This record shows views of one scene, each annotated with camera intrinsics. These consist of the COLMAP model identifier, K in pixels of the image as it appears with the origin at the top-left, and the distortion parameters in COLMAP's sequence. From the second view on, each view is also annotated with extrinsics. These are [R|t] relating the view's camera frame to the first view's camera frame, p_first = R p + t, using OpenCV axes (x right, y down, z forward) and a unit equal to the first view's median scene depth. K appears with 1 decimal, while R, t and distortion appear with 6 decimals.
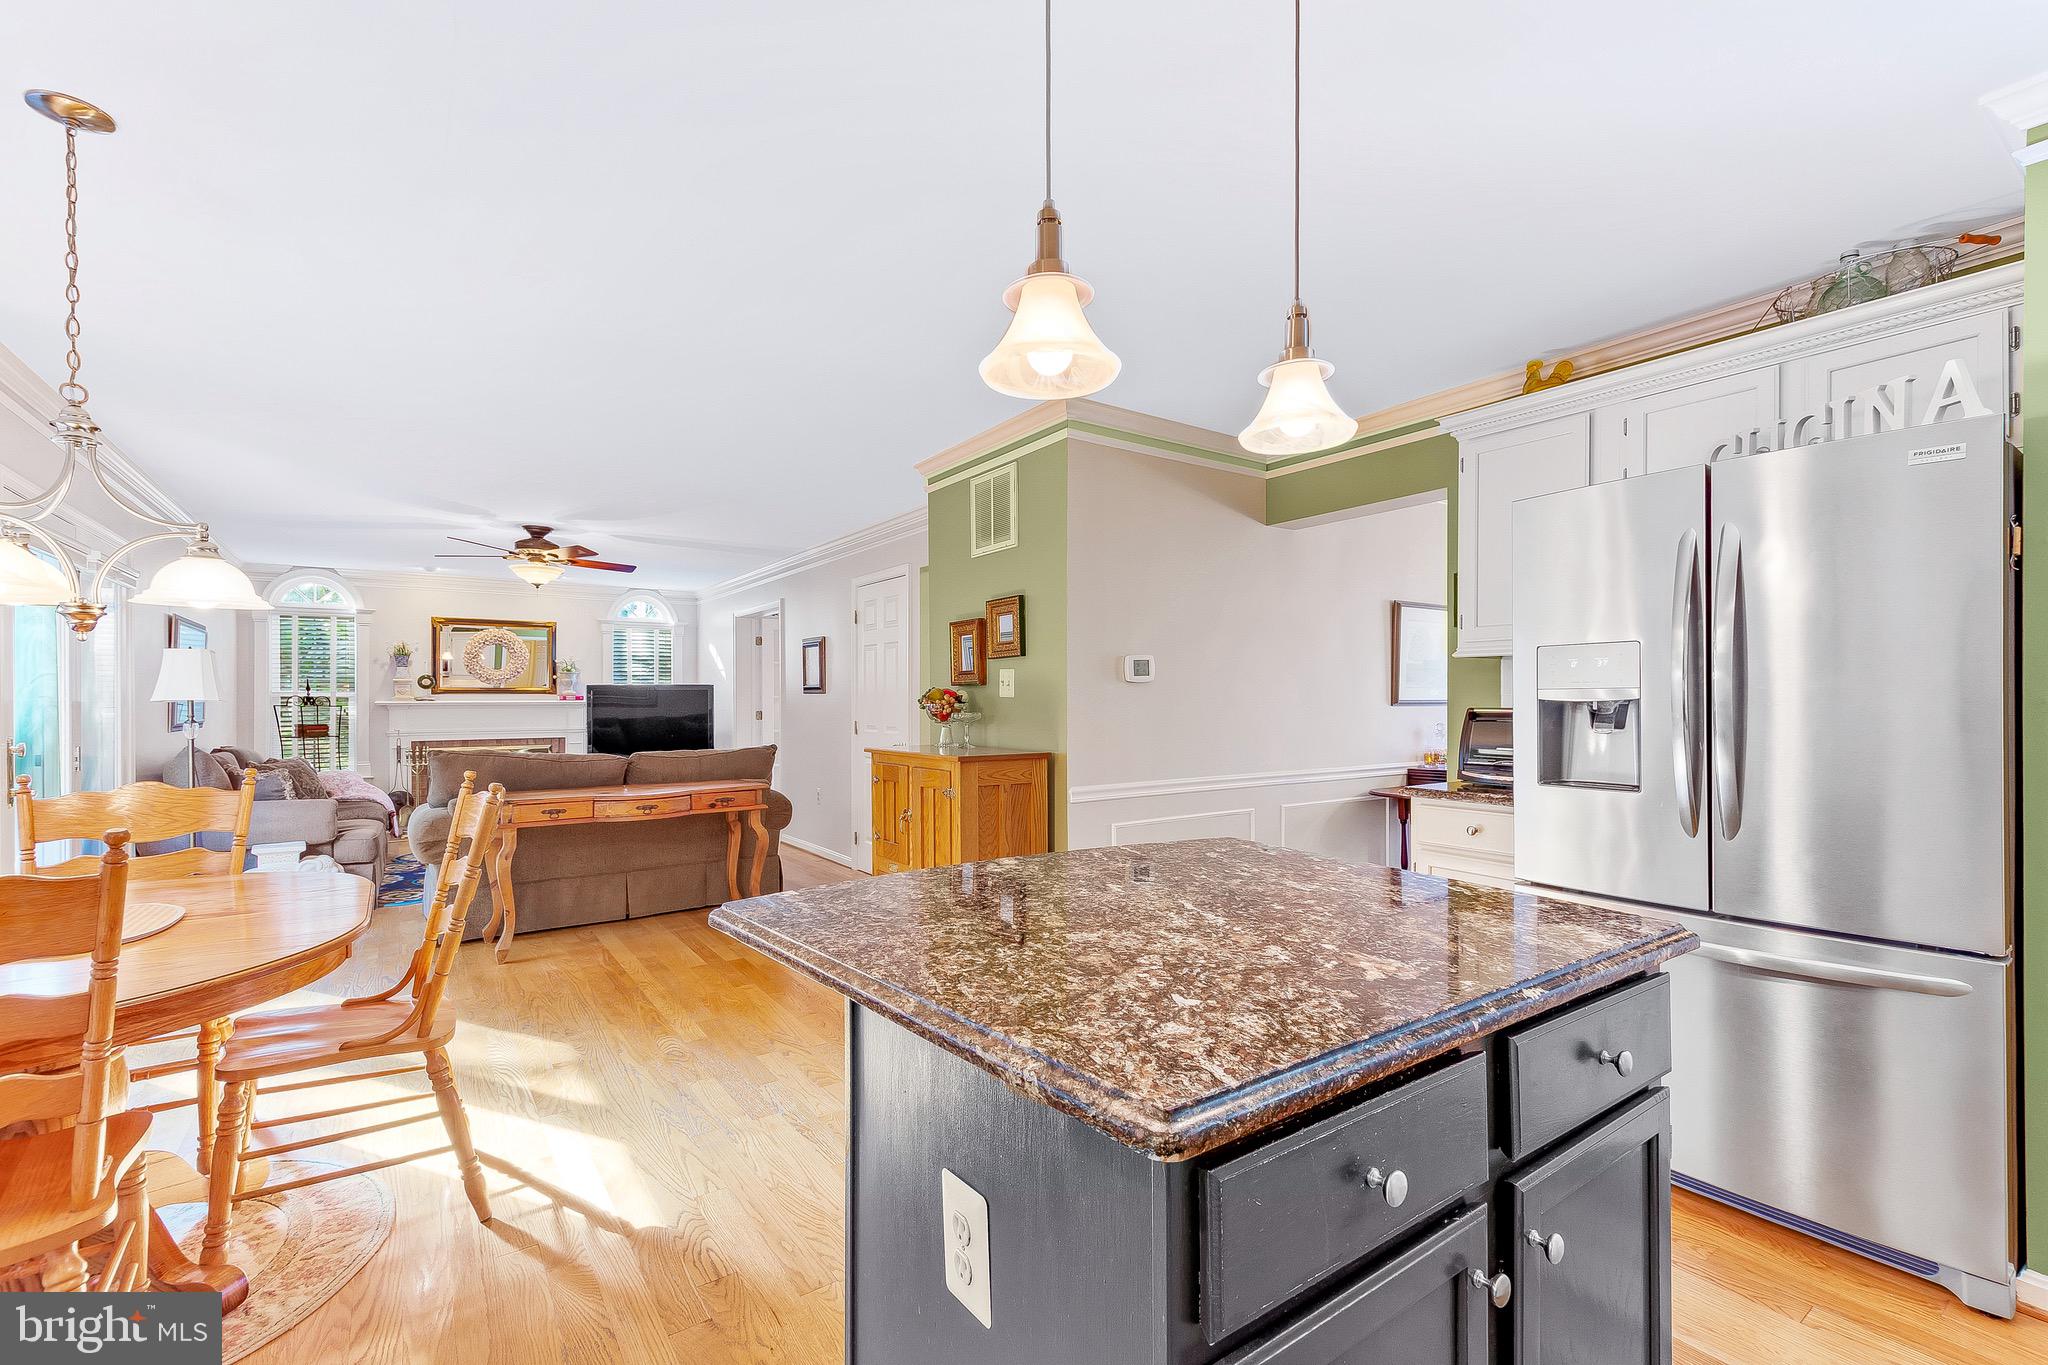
lens RADIAL K [[891.6, 0, 1031.6], [0, 891.6, 719.1], [0, 0, 1]] dist [0.008004, -0.000227]
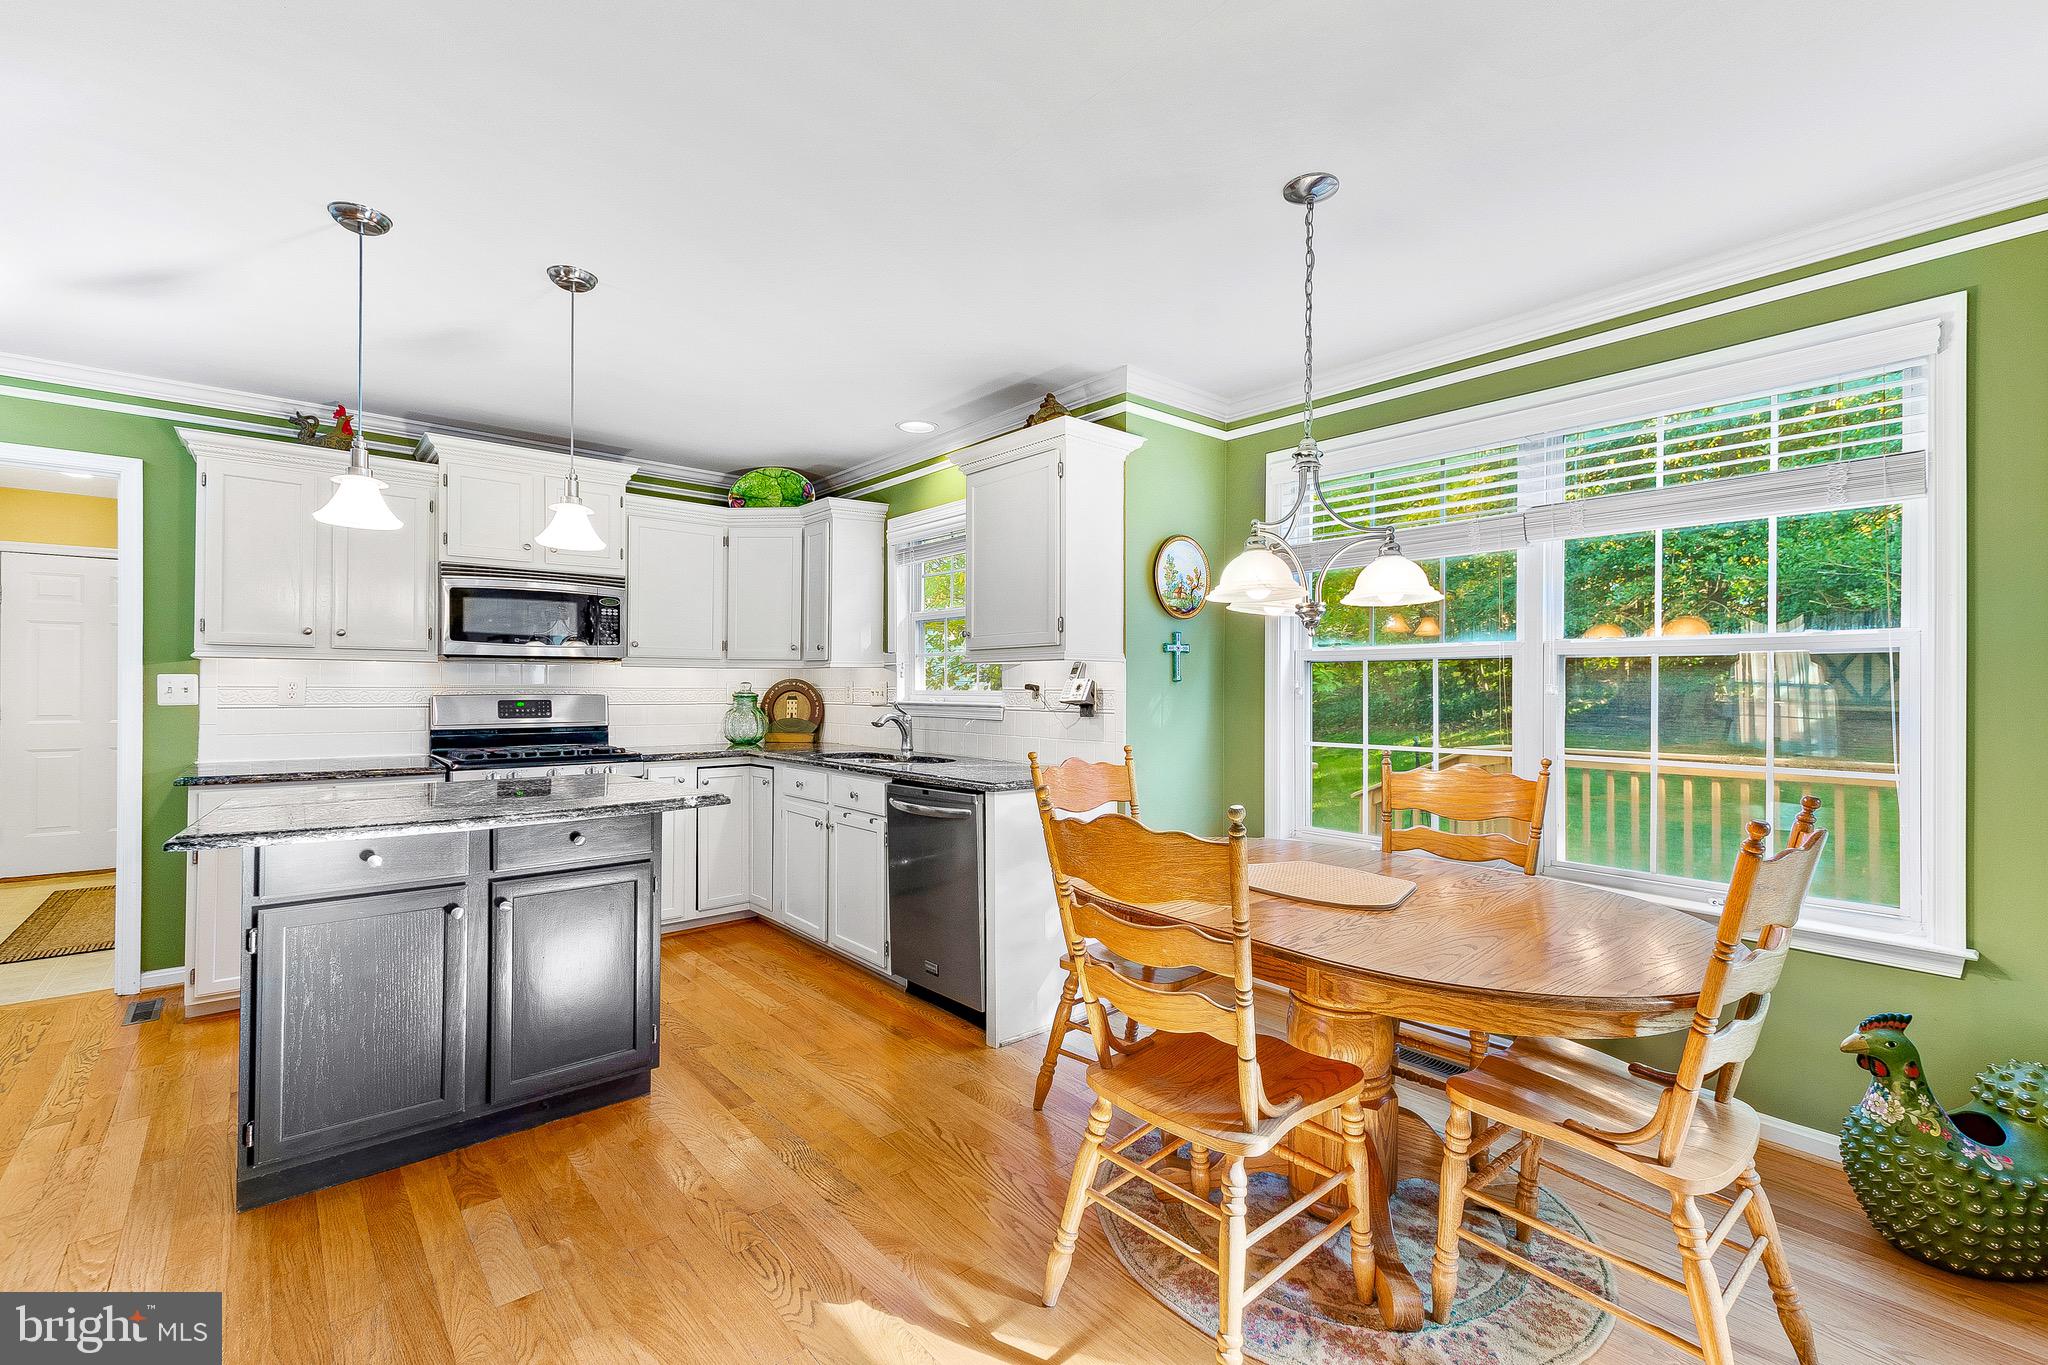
lens RADIAL K [[878.9, 0, 1029.4], [0, 878.9, 692.8], [0, 0, 1]] dist [0.017507, -0.003940]
pose [[-0.995315, -0.001990, -0.096666, -0.131653], [-0.004918, 0.999536, 0.030064, -0.009435], [0.096562, 0.030399, -0.994863, 0.464252]]
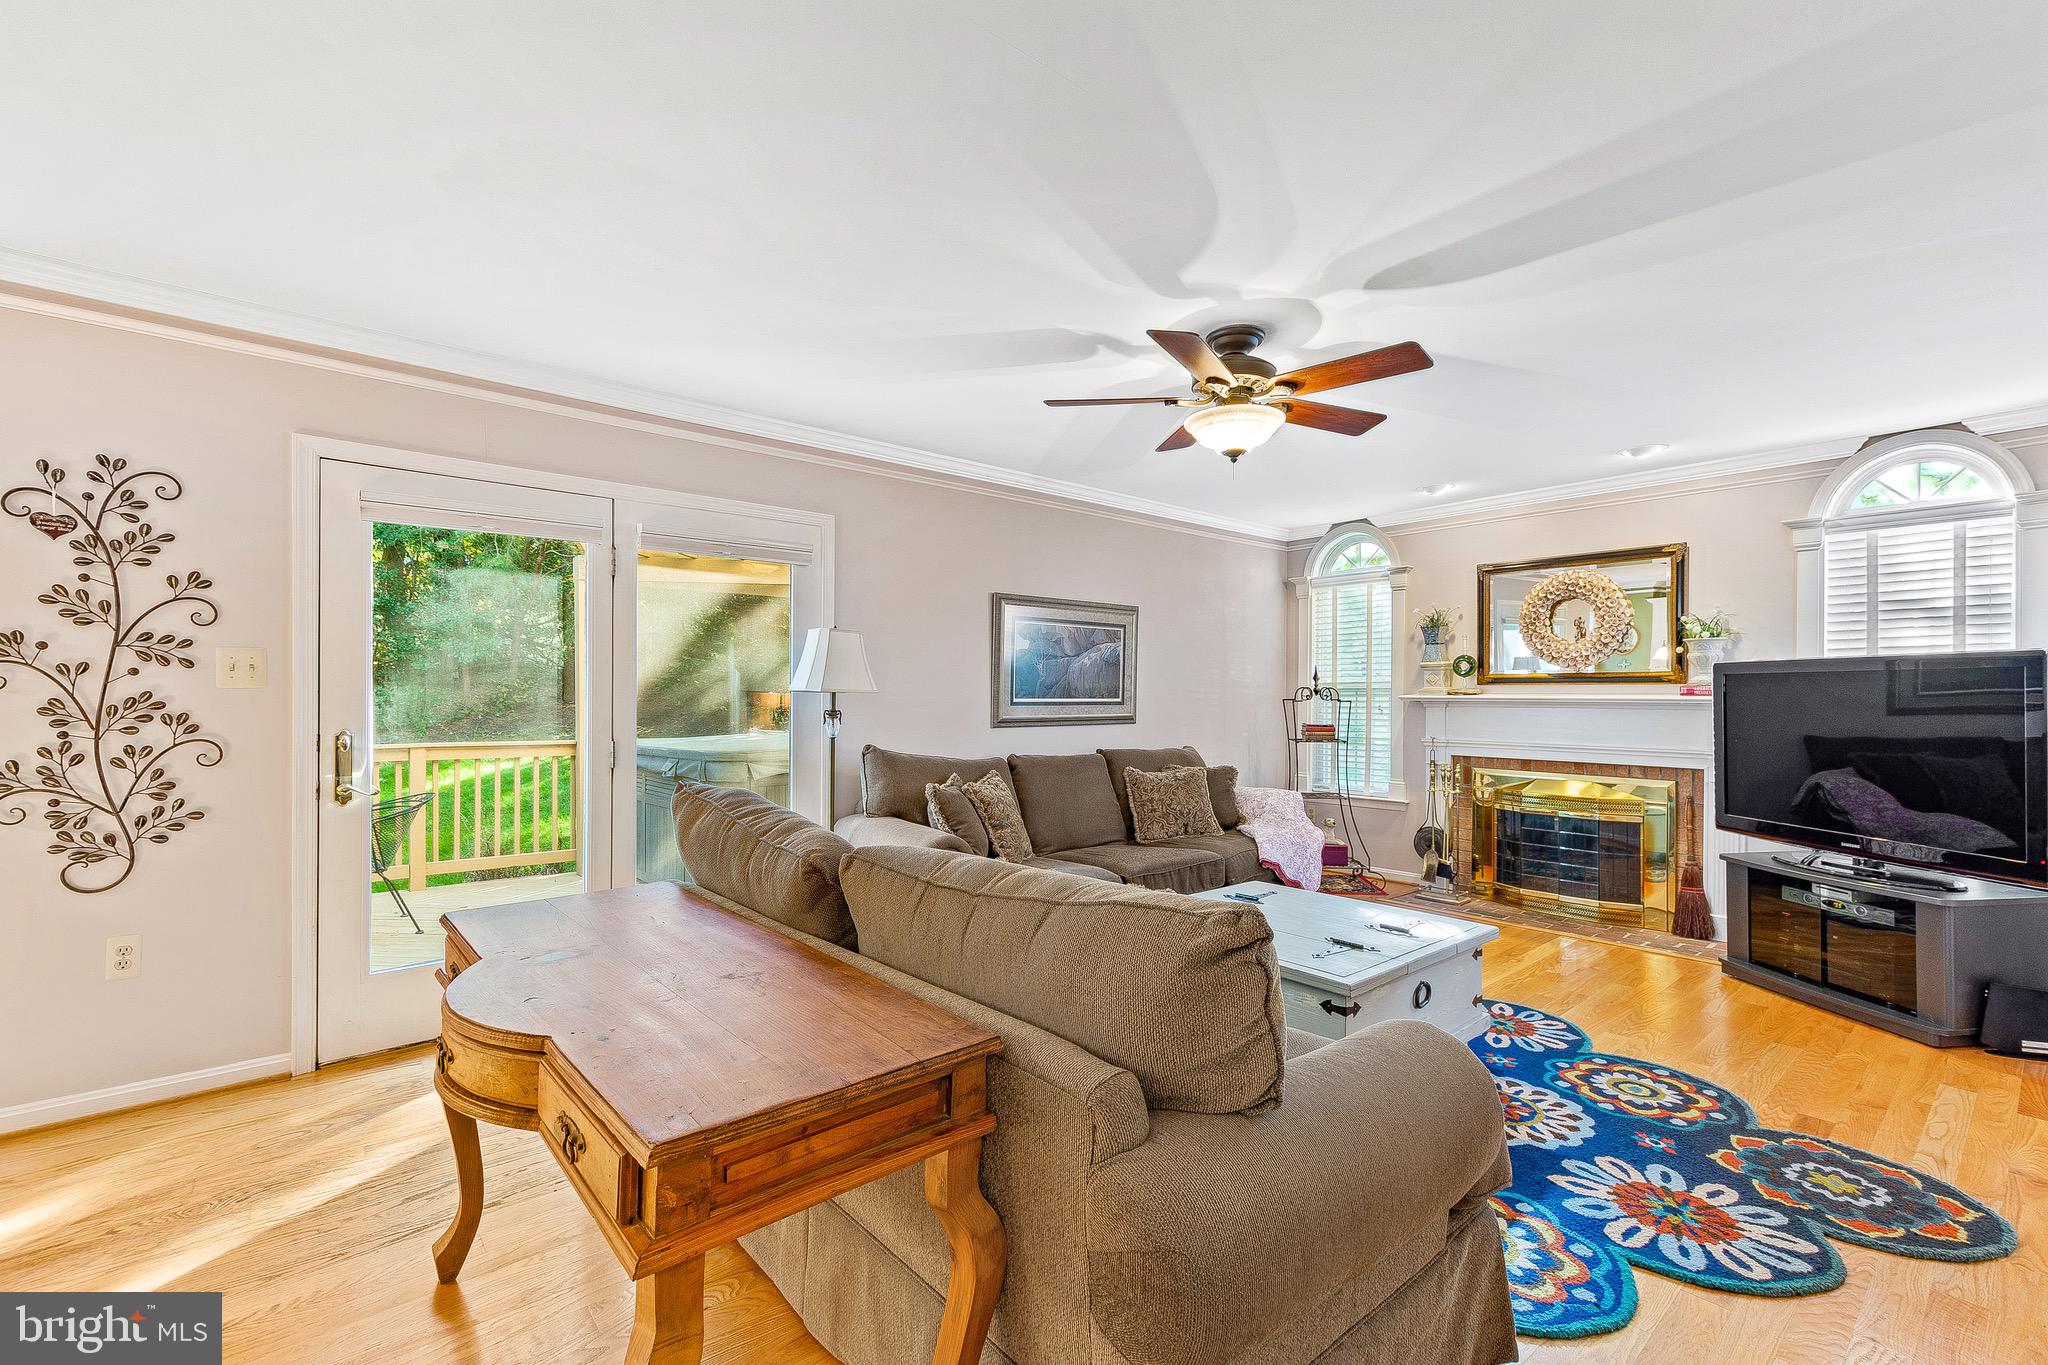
lens RADIAL K [[878.9, 0, 1029.4], [0, 878.9, 692.8], [0, 0, 1]] dist [0.017507, -0.003940]
pose [[0.091816, 0.003297, -0.995771, -0.065029], [-0.026738, 0.999642, 0.000844, -0.013858], [0.995417, 0.026548, 0.091871, 0.619900]]
